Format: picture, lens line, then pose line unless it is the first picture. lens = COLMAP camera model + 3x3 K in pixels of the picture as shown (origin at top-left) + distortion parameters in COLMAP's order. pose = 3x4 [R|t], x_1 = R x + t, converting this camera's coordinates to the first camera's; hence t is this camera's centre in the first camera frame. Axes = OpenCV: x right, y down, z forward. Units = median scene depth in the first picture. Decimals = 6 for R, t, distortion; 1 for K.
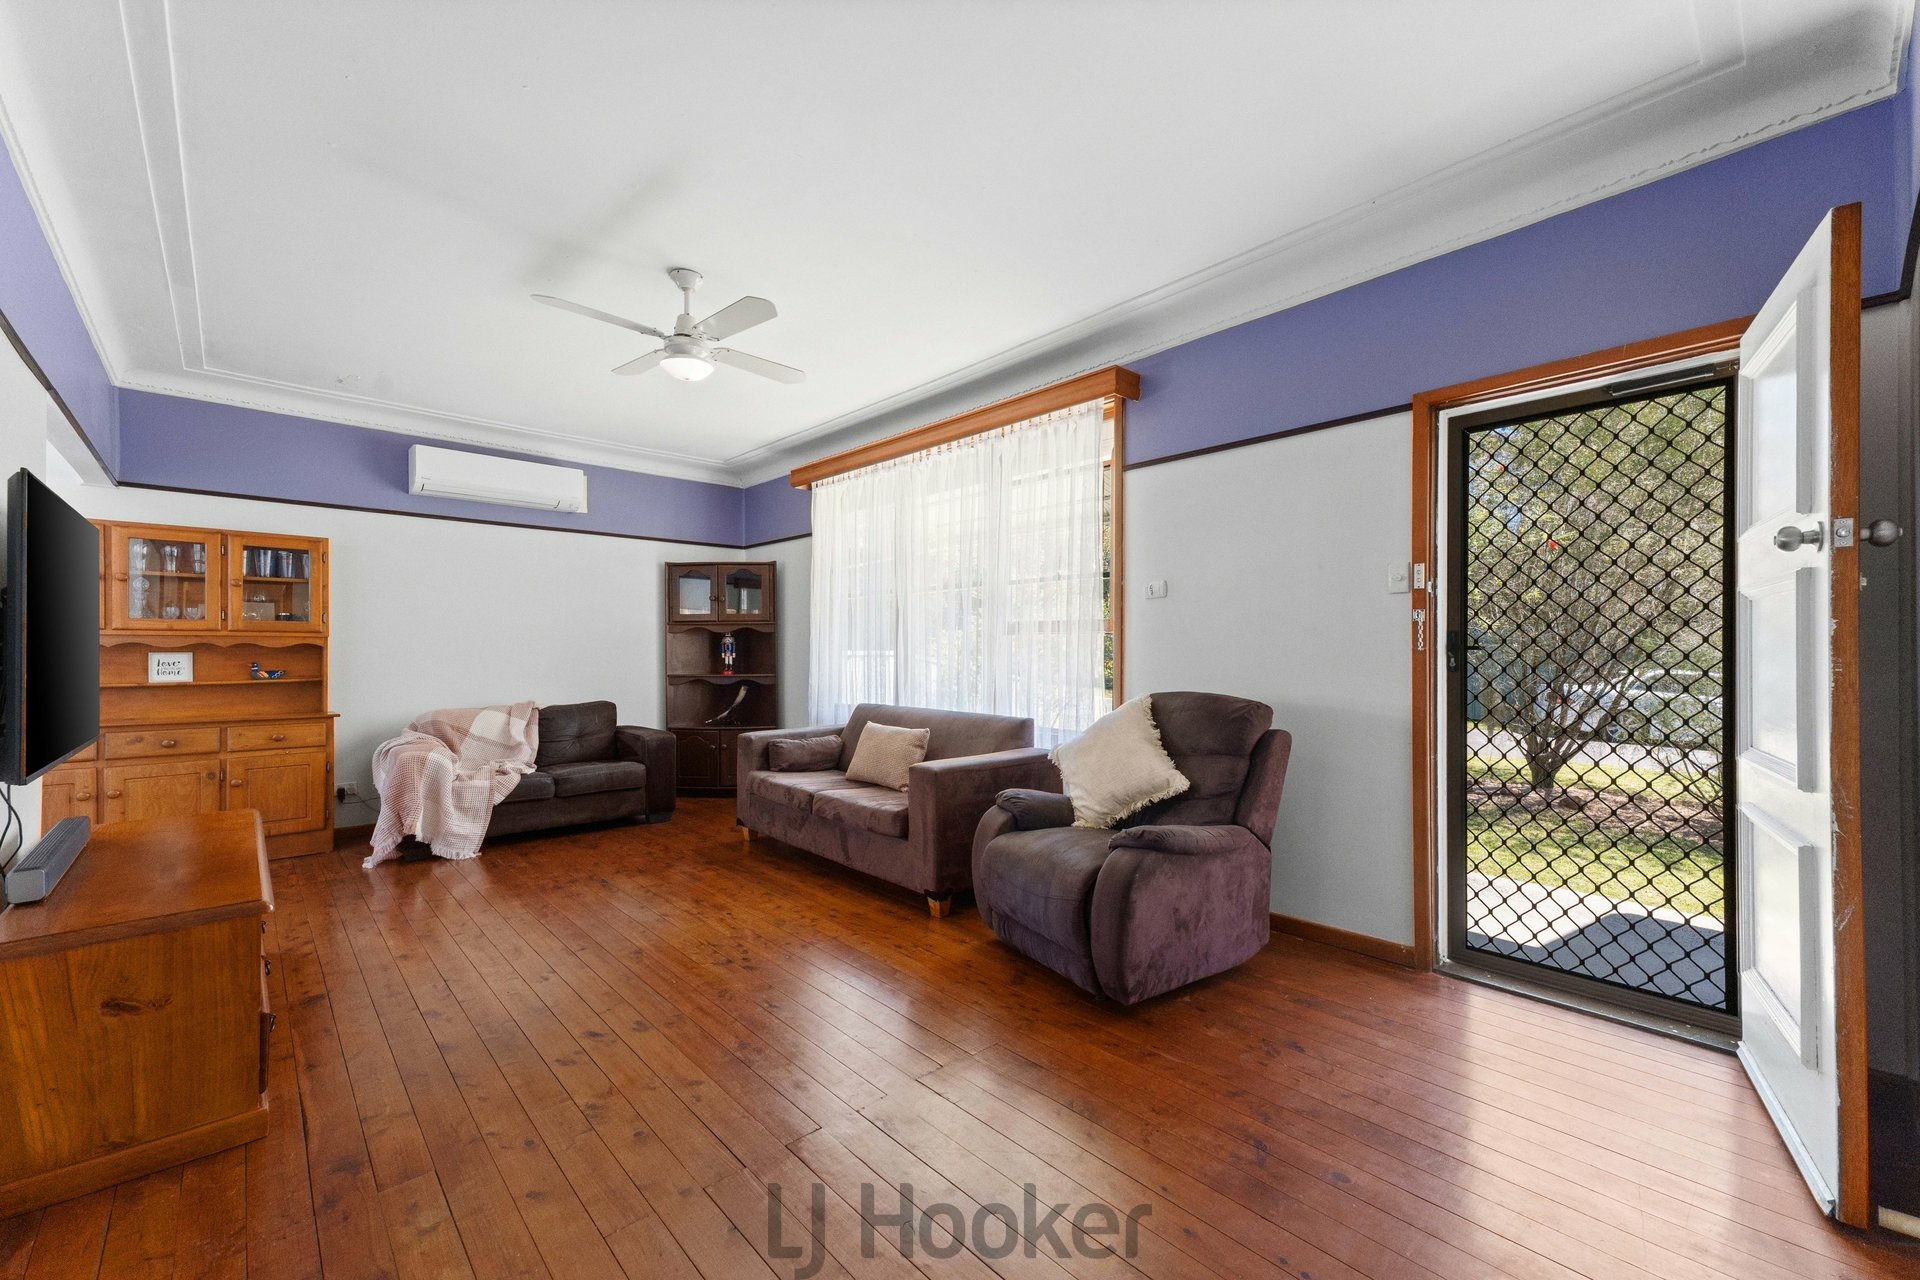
lens RADIAL K [[778.6, 0, 958.1], [0, 778.6, 647.4], [0, 0, 1]] dist [0.015230, 0.000173]
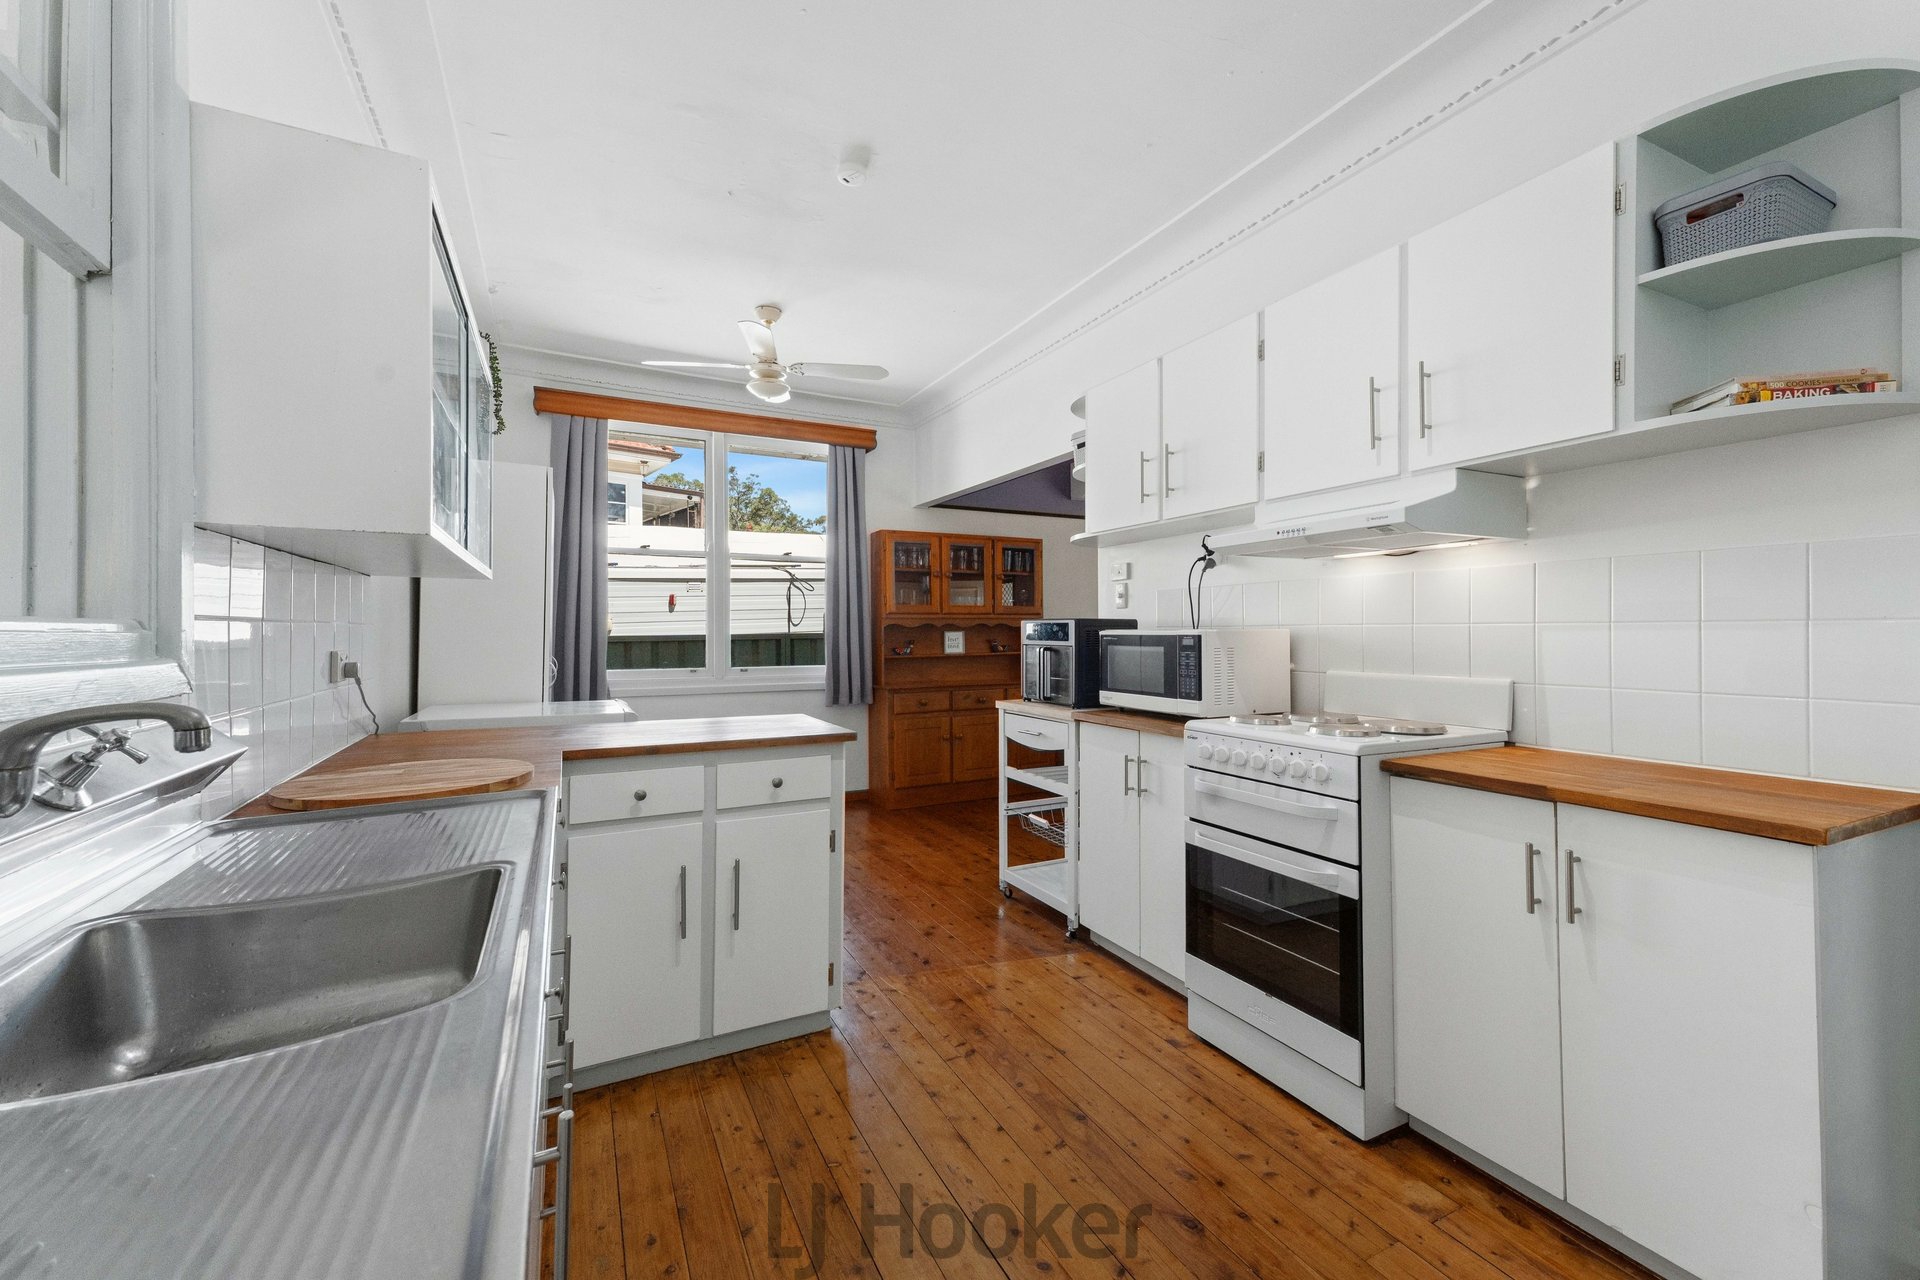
lens RADIAL K [[778.6, 0, 961.2], [0, 778.6, 628.7], [0, 0, 1]] dist [0.015230, 0.000173]
pose [[0.960602, -0.001796, -0.277921, -0.610370], [0.002121, 0.999997, 0.000869, 0.001263], [0.277919, -0.001424, 0.960604, -0.230457]]
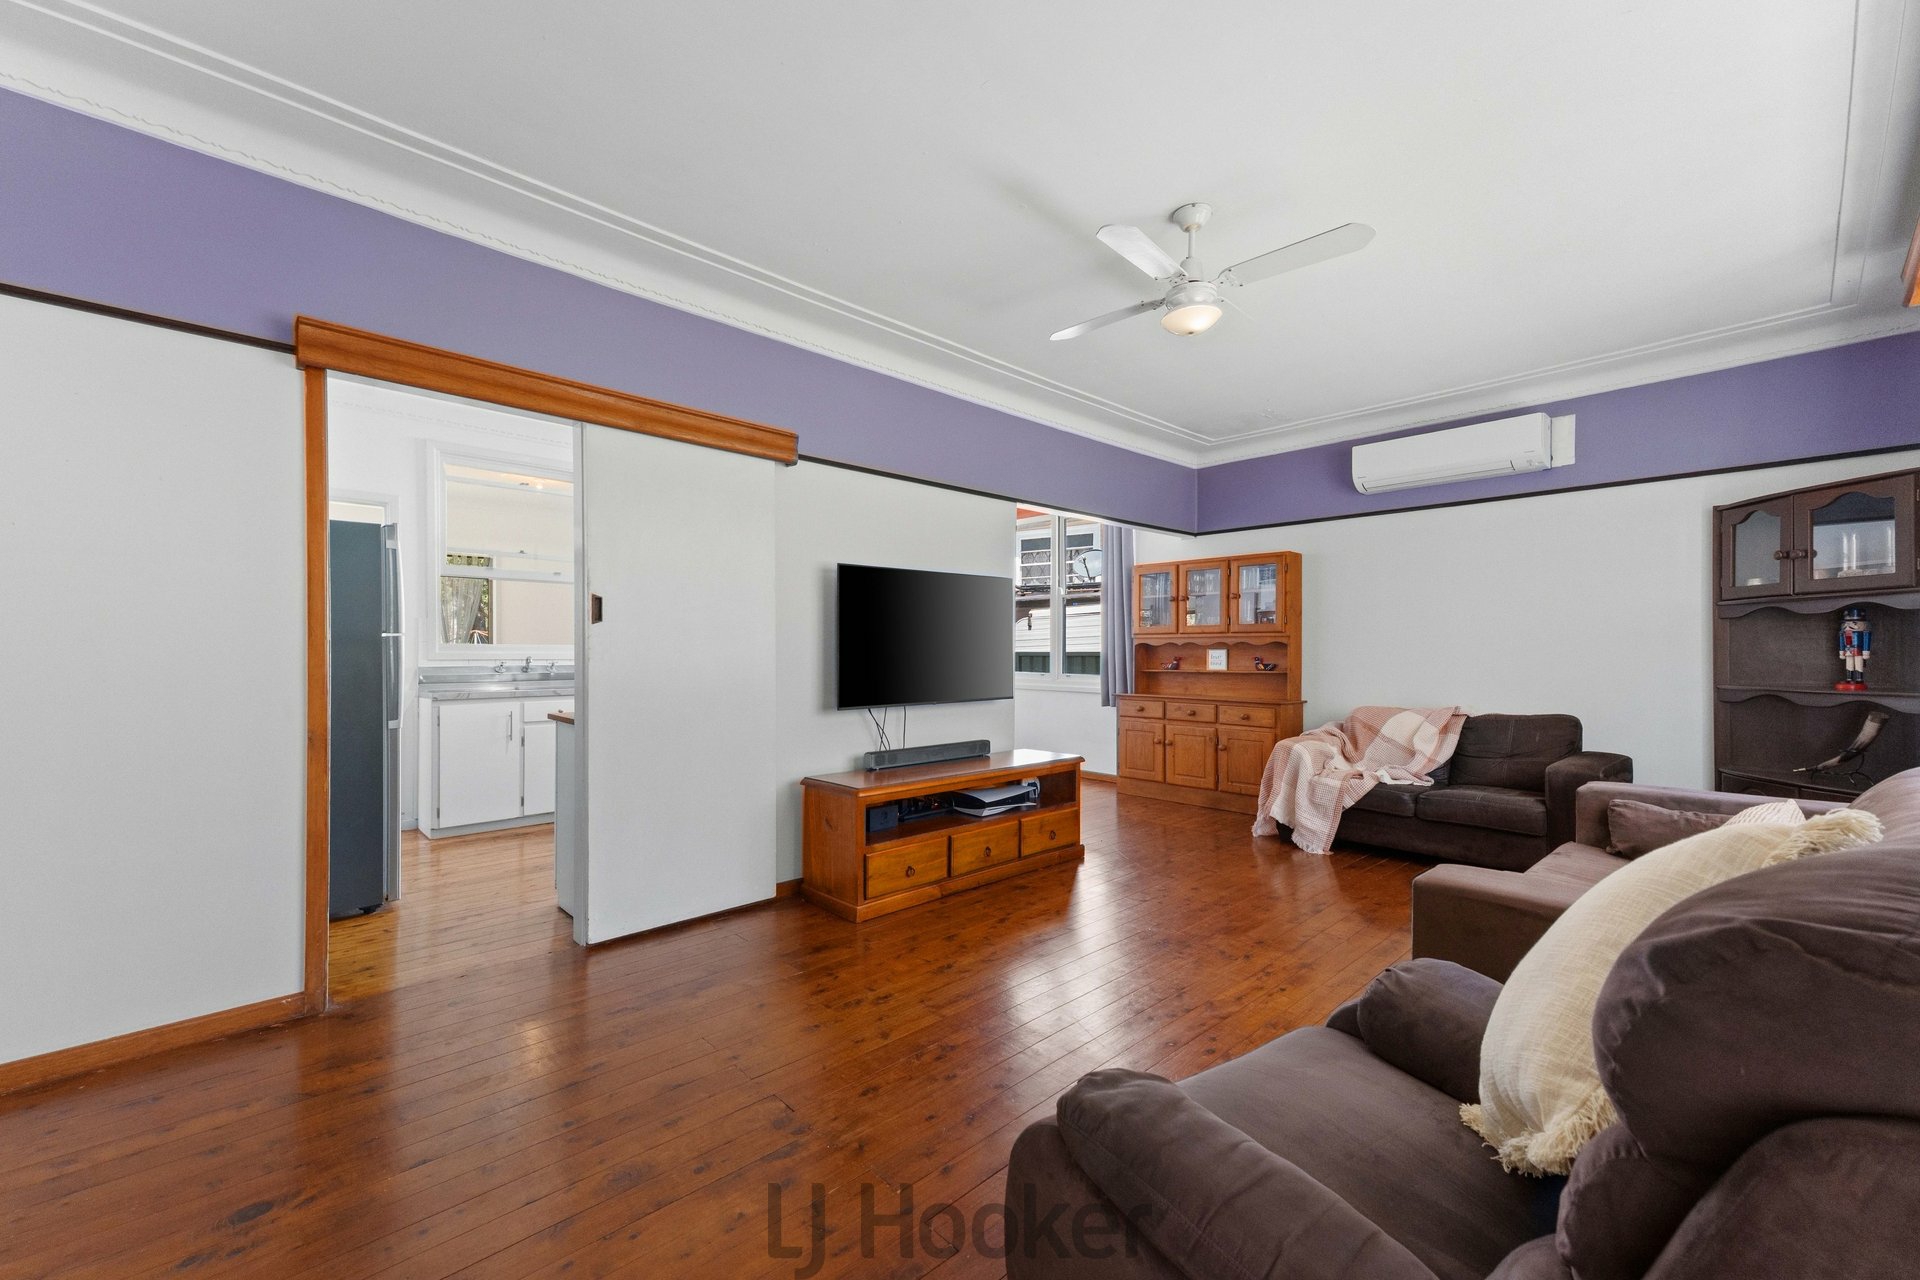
lens RADIAL K [[778.6, 0, 958.1], [0, 778.6, 649.7], [0, 0, 1]] dist [0.015230, 0.000173]
pose [[-0.001851, 0.001472, -0.999997, 0.368794], [0.006749, 0.999976, 0.001460, 0.002353], [0.999976, -0.006746, -0.001861, 0.527849]]
